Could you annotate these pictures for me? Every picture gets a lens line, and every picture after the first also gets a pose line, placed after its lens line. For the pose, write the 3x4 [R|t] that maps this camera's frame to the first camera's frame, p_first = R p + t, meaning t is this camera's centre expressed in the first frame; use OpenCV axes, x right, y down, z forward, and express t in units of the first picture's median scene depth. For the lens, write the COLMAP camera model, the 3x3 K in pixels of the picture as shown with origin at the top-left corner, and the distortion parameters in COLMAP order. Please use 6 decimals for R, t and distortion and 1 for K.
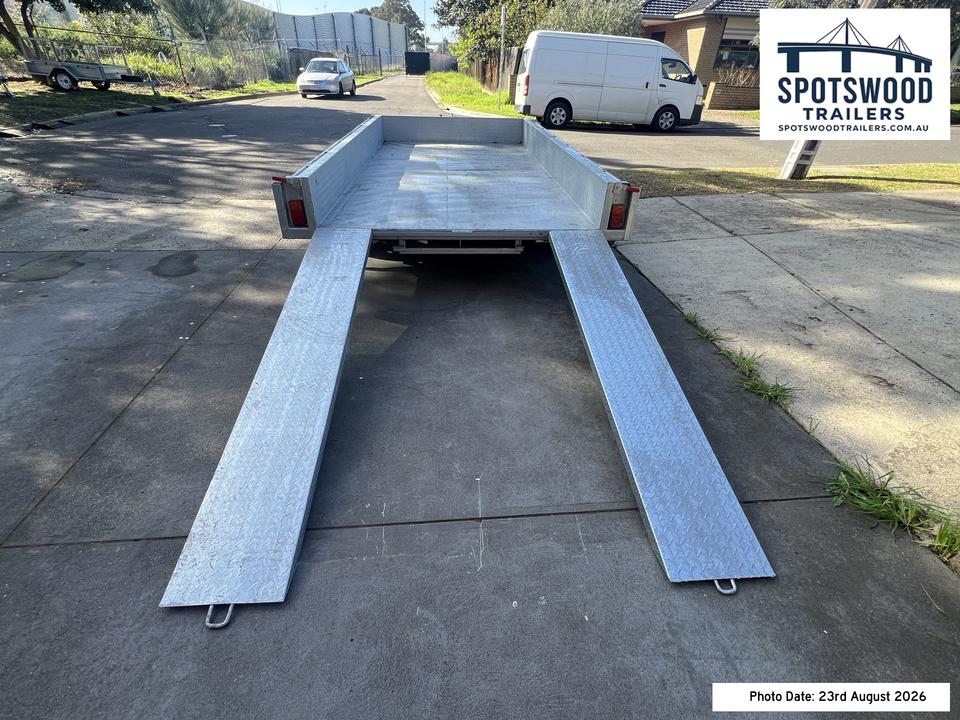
lens RADIAL K [[442.5, 0, 477.8], [0, 442.5, 362.0], [0, 0, 1]] dist [-0.001748, 0.000843]
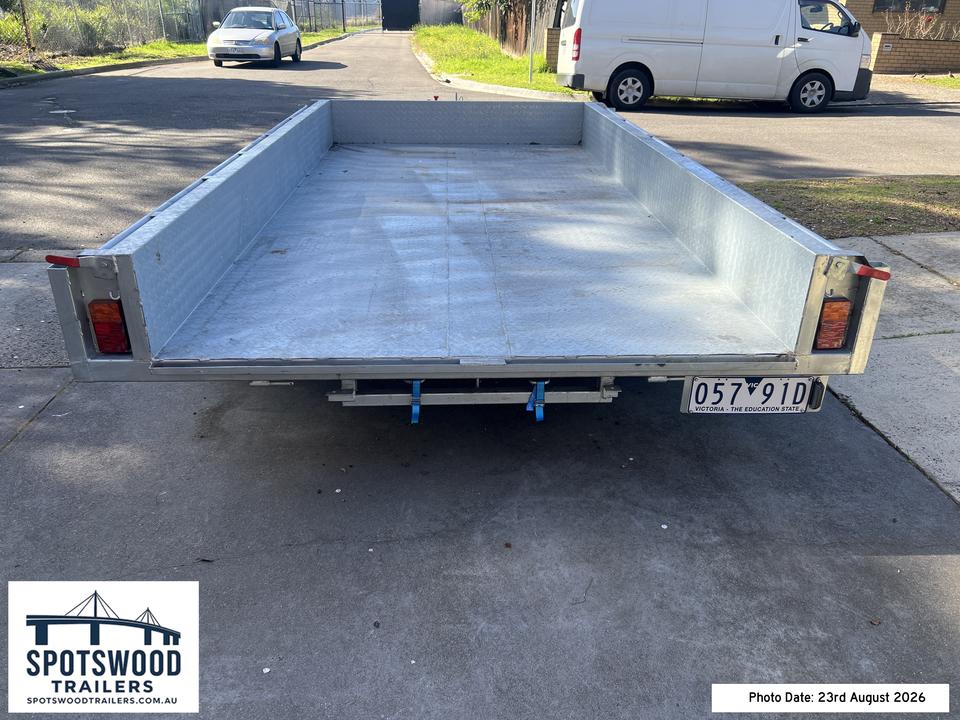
lens RADIAL K [[728.6, 0, 480.5], [0, 728.6, 354.0], [0, 0, 1]] dist [0.043335, -0.044722]
pose [[0.999802, -0.005825, -0.019005, -0.005596], [0.002756, 0.987488, -0.157669, -0.044874], [0.019686, 0.157586, 0.987309, 0.066342]]
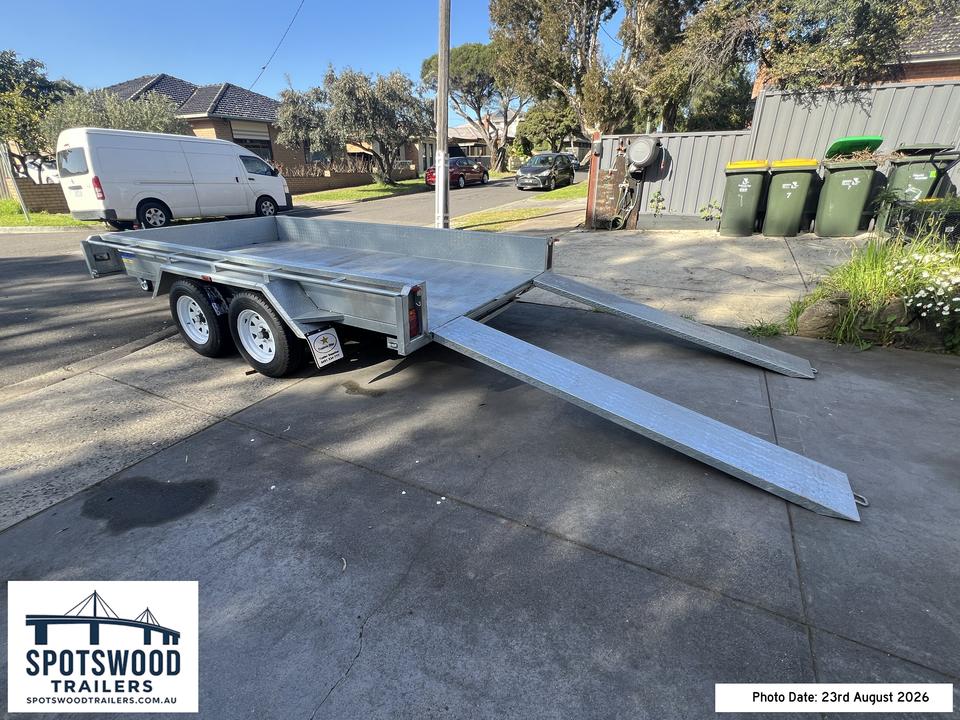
lens RADIAL K [[442.5, 0, 479.9], [0, 442.5, 361.1], [0, 0, 1]] dist [-0.001748, 0.000843]
pose [[0.542508, -0.364937, 0.756641, -0.241351], [0.482421, 0.872720, 0.075030, -0.062471], [-0.687717, 0.324315, 0.649511, 0.080457]]
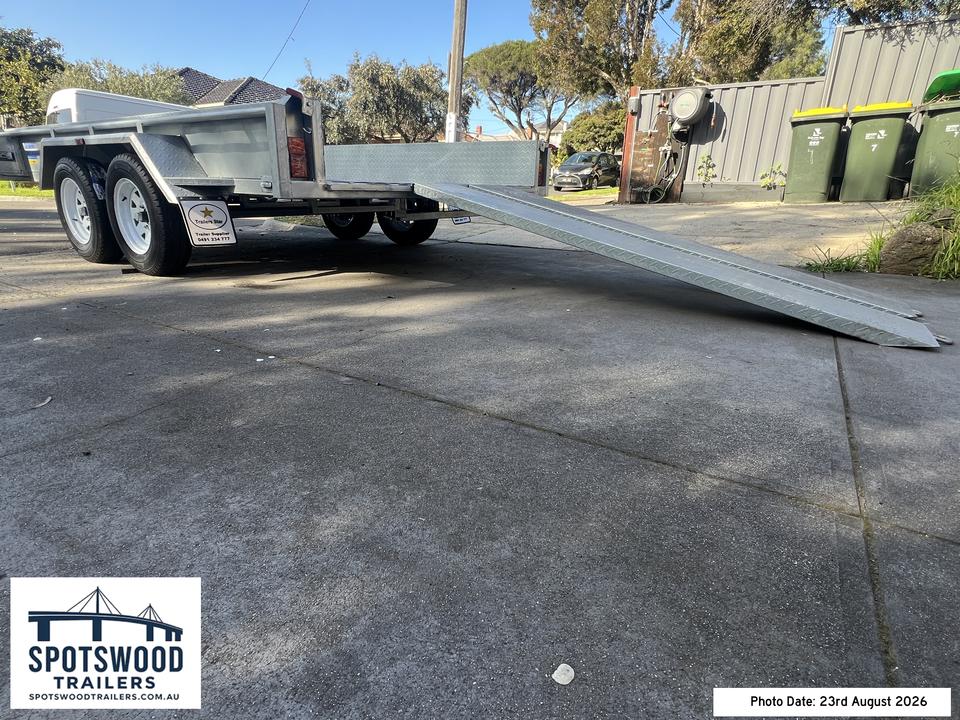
lens RADIAL K [[497.7, 0, 478.7], [0, 497.7, 365.2], [0, 0, 1]] dist [-0.001892, 0.000823]
pose [[0.613902, -0.279431, 0.738270, -0.199022], [0.435617, 0.899872, -0.021637, 0.014330], [-0.658302, 0.334886, 0.674158, 0.103666]]
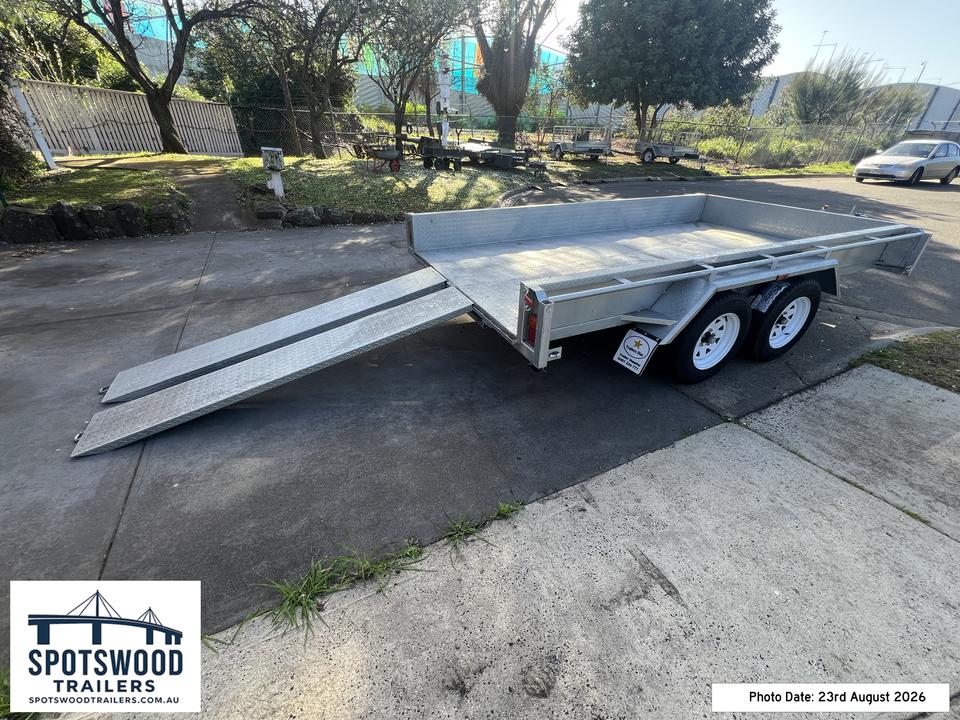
lens RADIAL K [[385.6, 0, 478.9], [0, 385.6, 358.2], [0, 0, 1]] dist [0.001172, -0.000719]
pose [[0.363518, 0.451751, -0.814724, 0.202525], [-0.524887, 0.821845, 0.221503, -0.093949], [0.769642, 0.347118, 0.535874, 0.144778]]
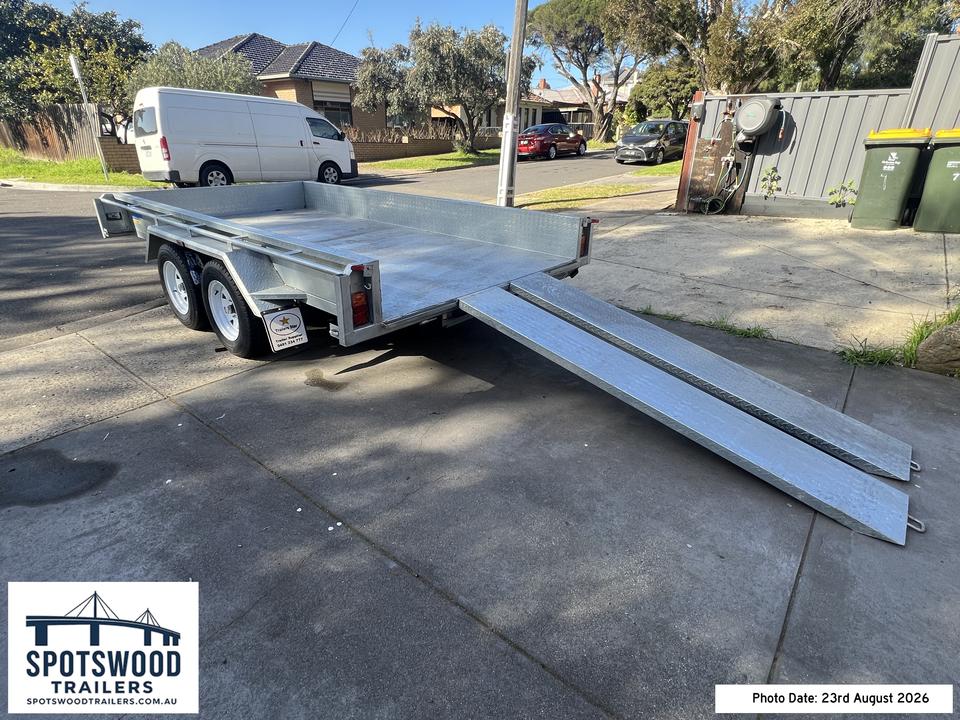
lens RADIAL K [[497.7, 0, 478.1], [0, 497.7, 364.1], [0, 0, 1]] dist [-0.001892, 0.000823]
pose [[0.700003, -0.315962, 0.640440, -0.194394], [0.403027, 0.915122, 0.010967, -0.041127], [-0.589546, 0.250438, 0.767930, 0.058889]]
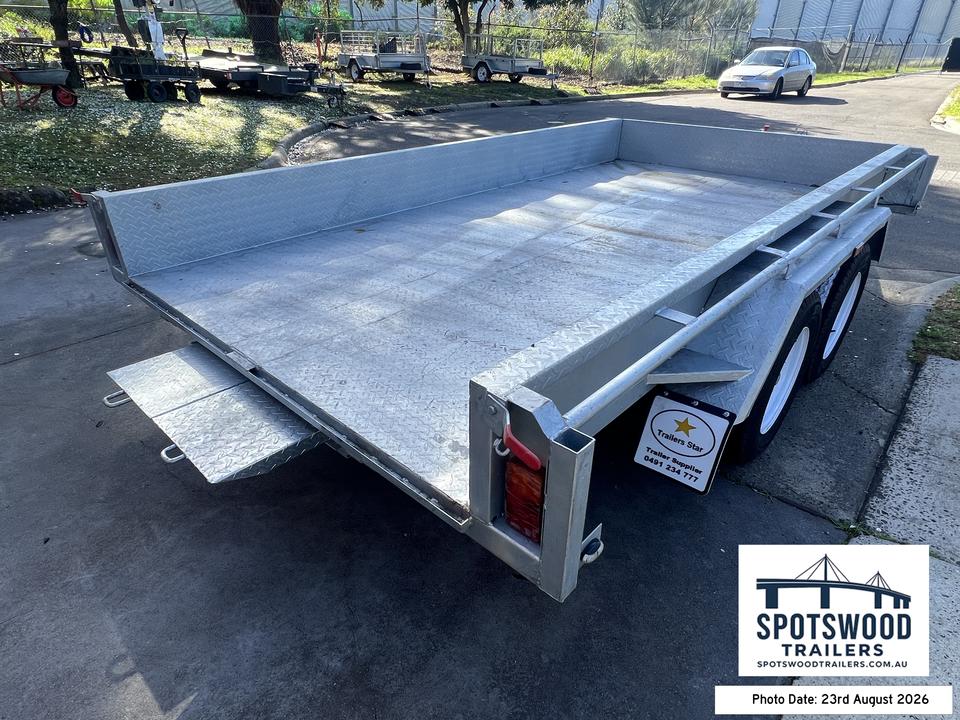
lens RADIAL K [[553.2, 0, 478.3], [0, 553.2, 363.8], [0, 0, 1]] dist [-0.003921, 0.001854]
pose [[0.689587, 0.339898, -0.639484, 0.117449], [-0.396469, 0.916124, 0.059407, -0.100778], [0.606039, 0.212569, 0.766506, 0.171529]]
